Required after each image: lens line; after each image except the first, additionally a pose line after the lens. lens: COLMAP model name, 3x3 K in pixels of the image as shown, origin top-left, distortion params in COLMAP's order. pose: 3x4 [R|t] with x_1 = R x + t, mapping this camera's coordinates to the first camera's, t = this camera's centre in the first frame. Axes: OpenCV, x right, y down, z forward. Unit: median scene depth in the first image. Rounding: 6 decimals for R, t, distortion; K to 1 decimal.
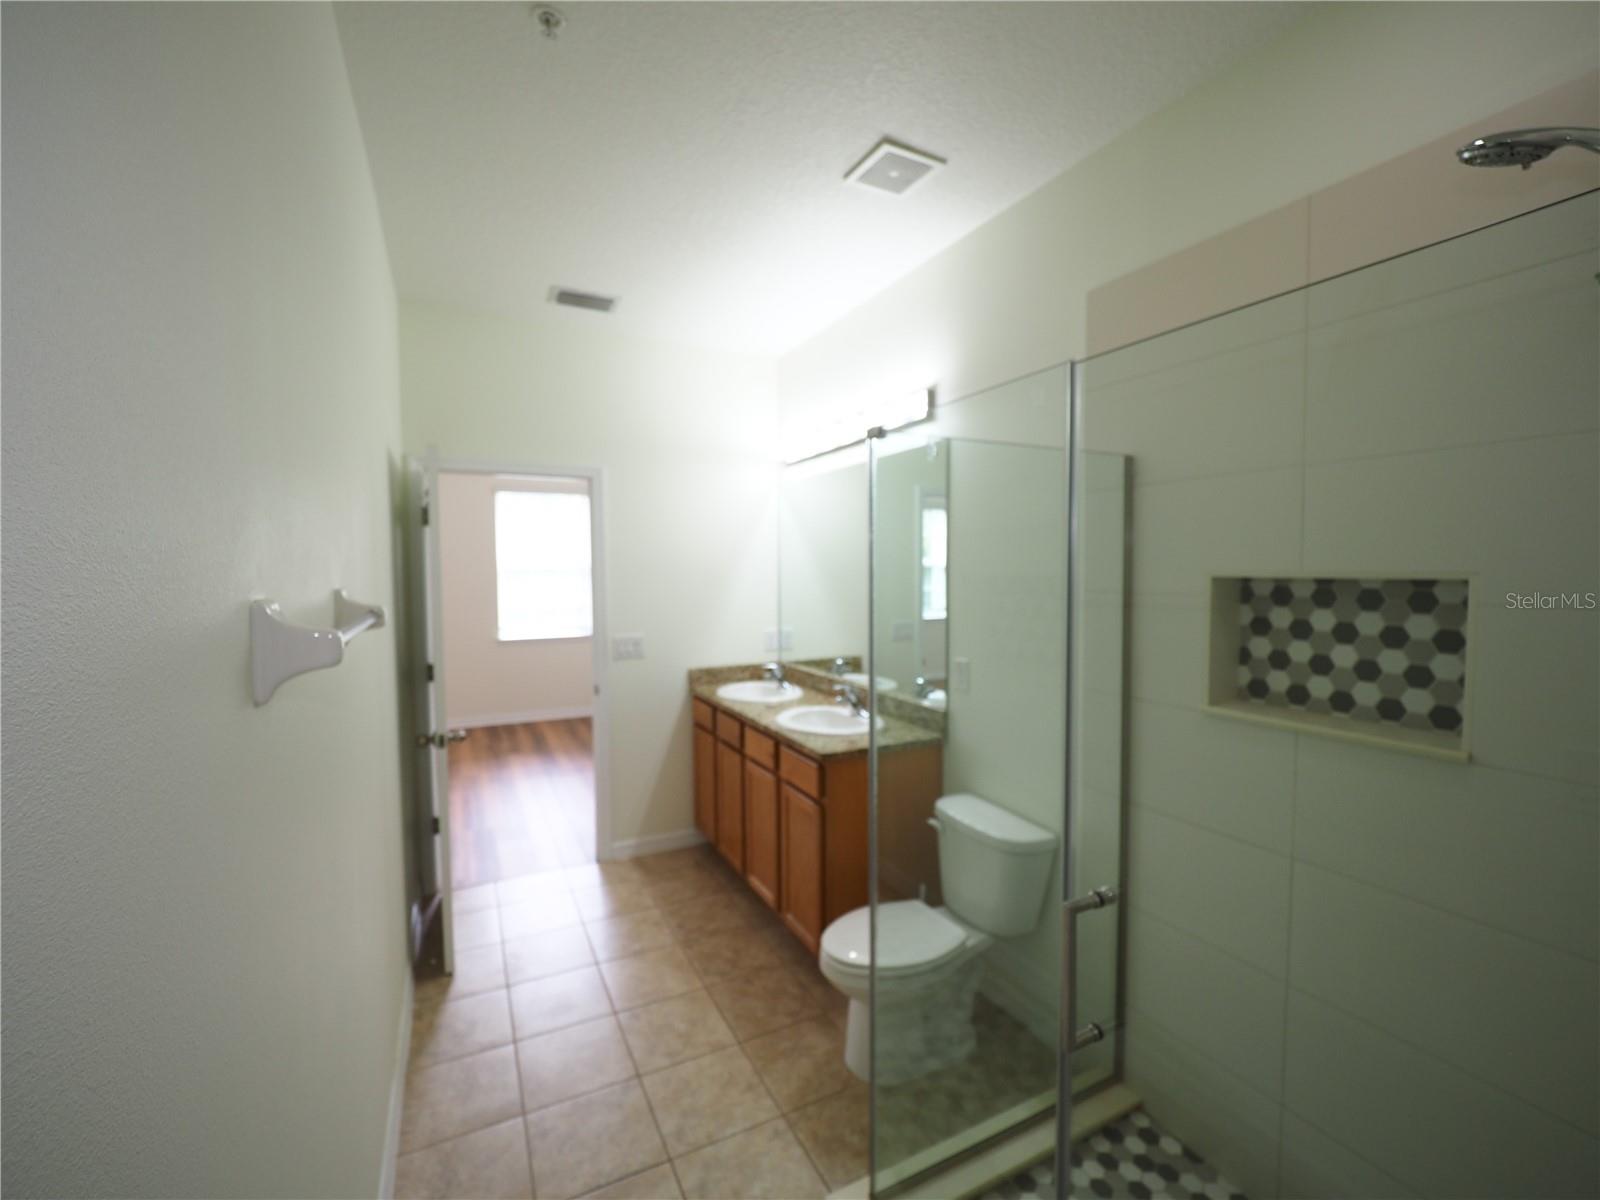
lens RADIAL K [[675.9, 0, 791.0], [0, 675.9, 604.9], [0, 0, 1]] dist [-0.011189, 0.002575]
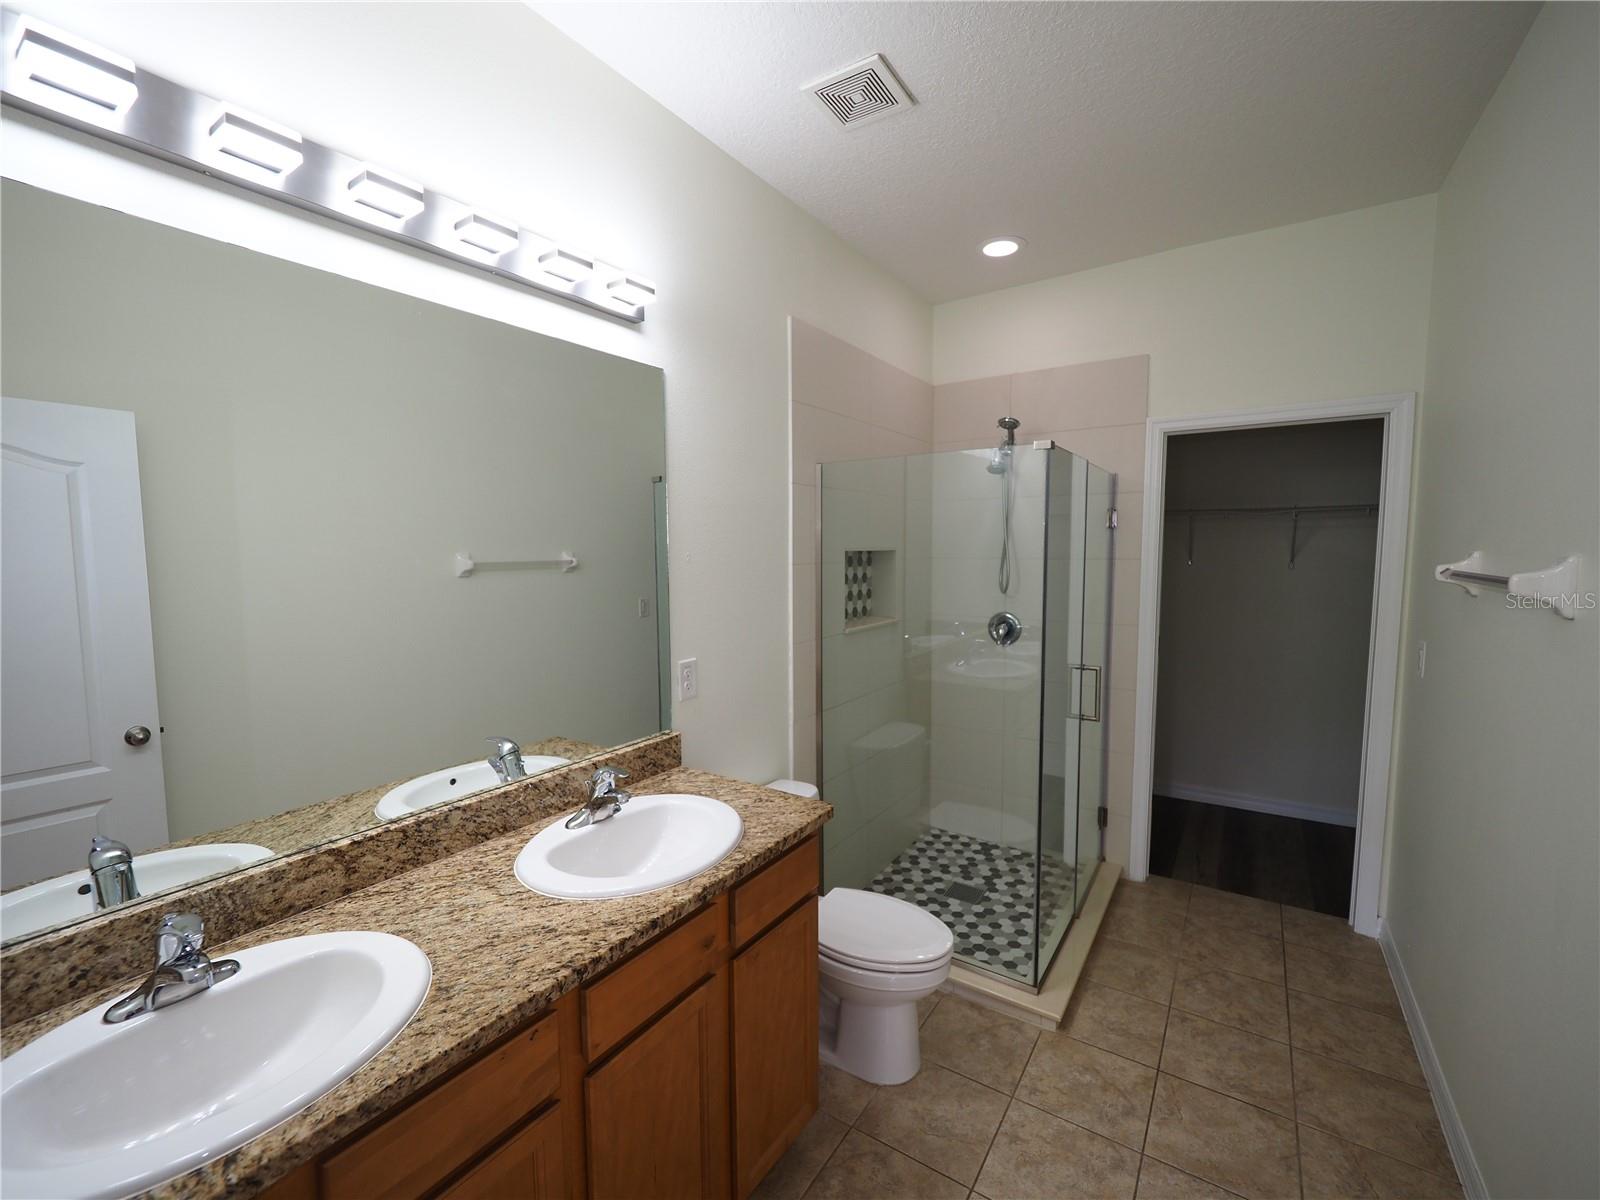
lens RADIAL K [[675.9, 0, 803.4], [0, 675.9, 601.3], [0, 0, 1]] dist [-0.011189, 0.002575]
pose [[-0.499109, -0.060749, 0.864407, -0.729826], [0.051158, 0.993734, 0.099377, -0.084120], [-0.865028, 0.093821, -0.492874, 1.843439]]
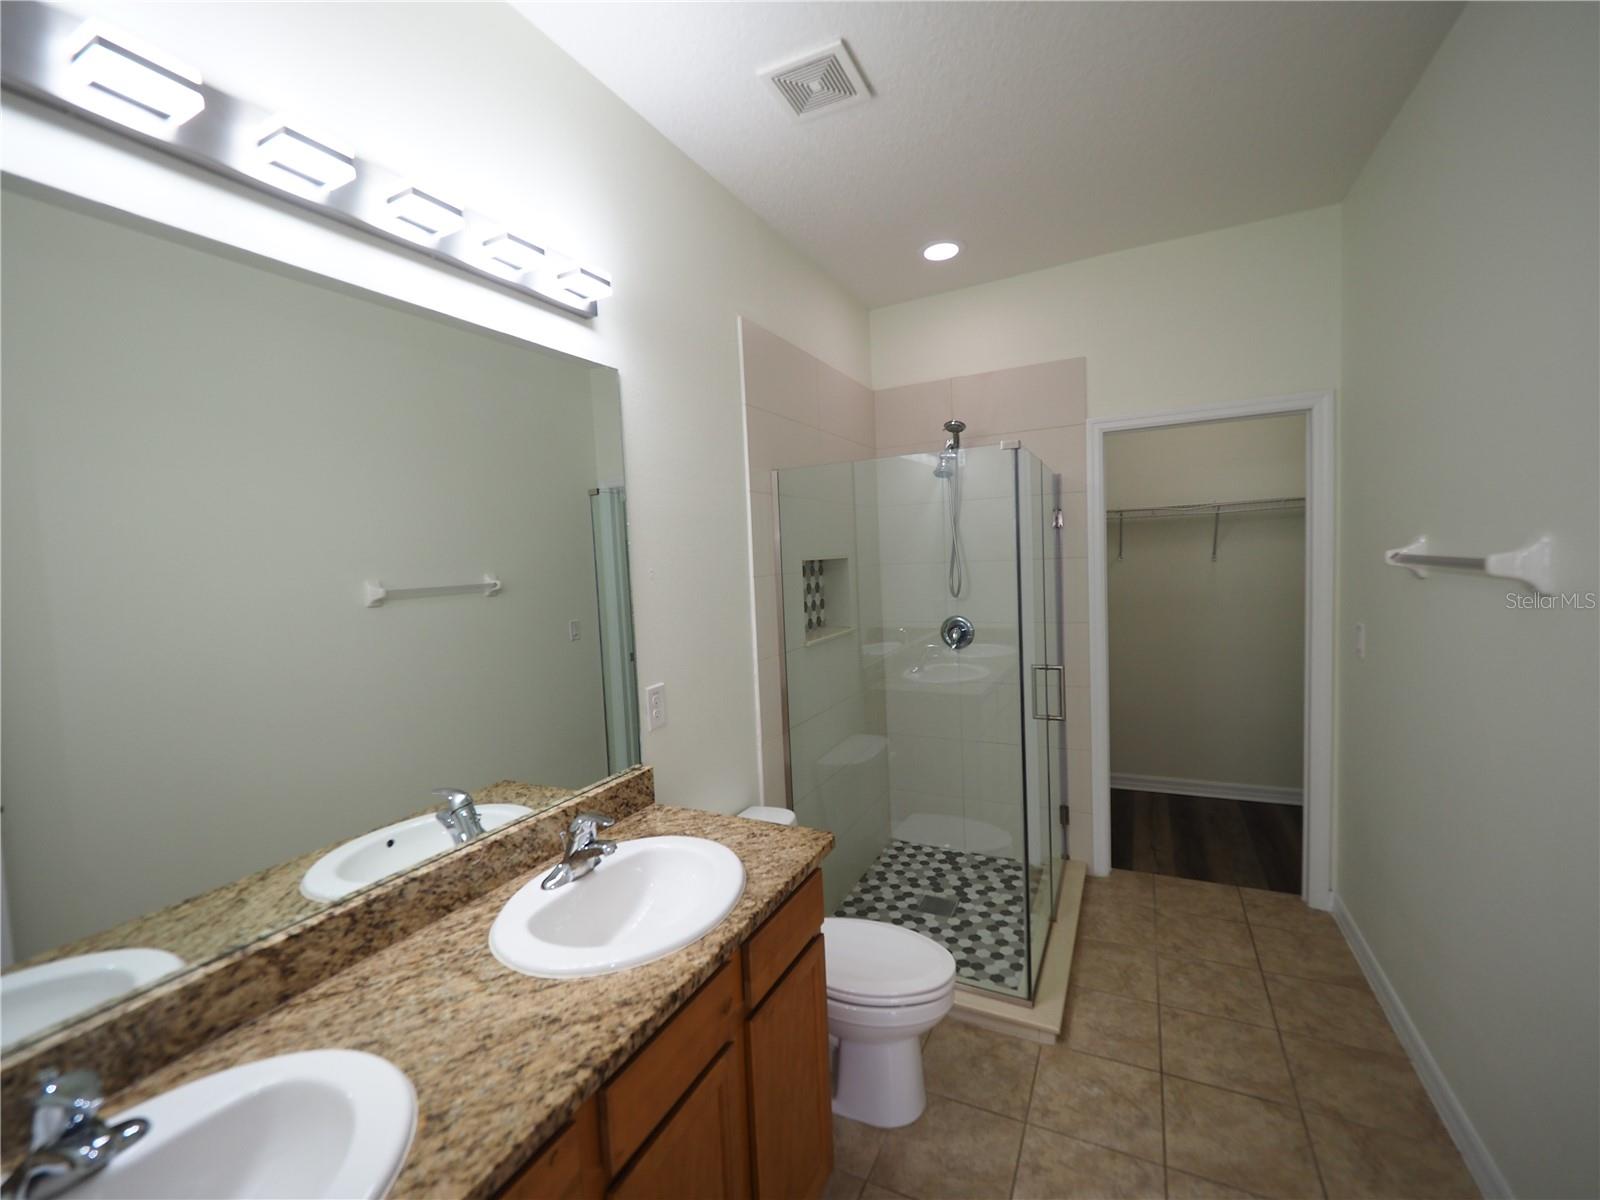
lens RADIAL K [[675.9, 0, 795.5], [0, 675.9, 597.2], [0, 0, 1]] dist [-0.011189, 0.002575]
pose [[-0.602049, -0.014480, 0.798328, -0.611562], [0.087636, 0.992597, 0.084093, -0.086329], [-0.793635, 0.120590, -0.596323, 1.893315]]
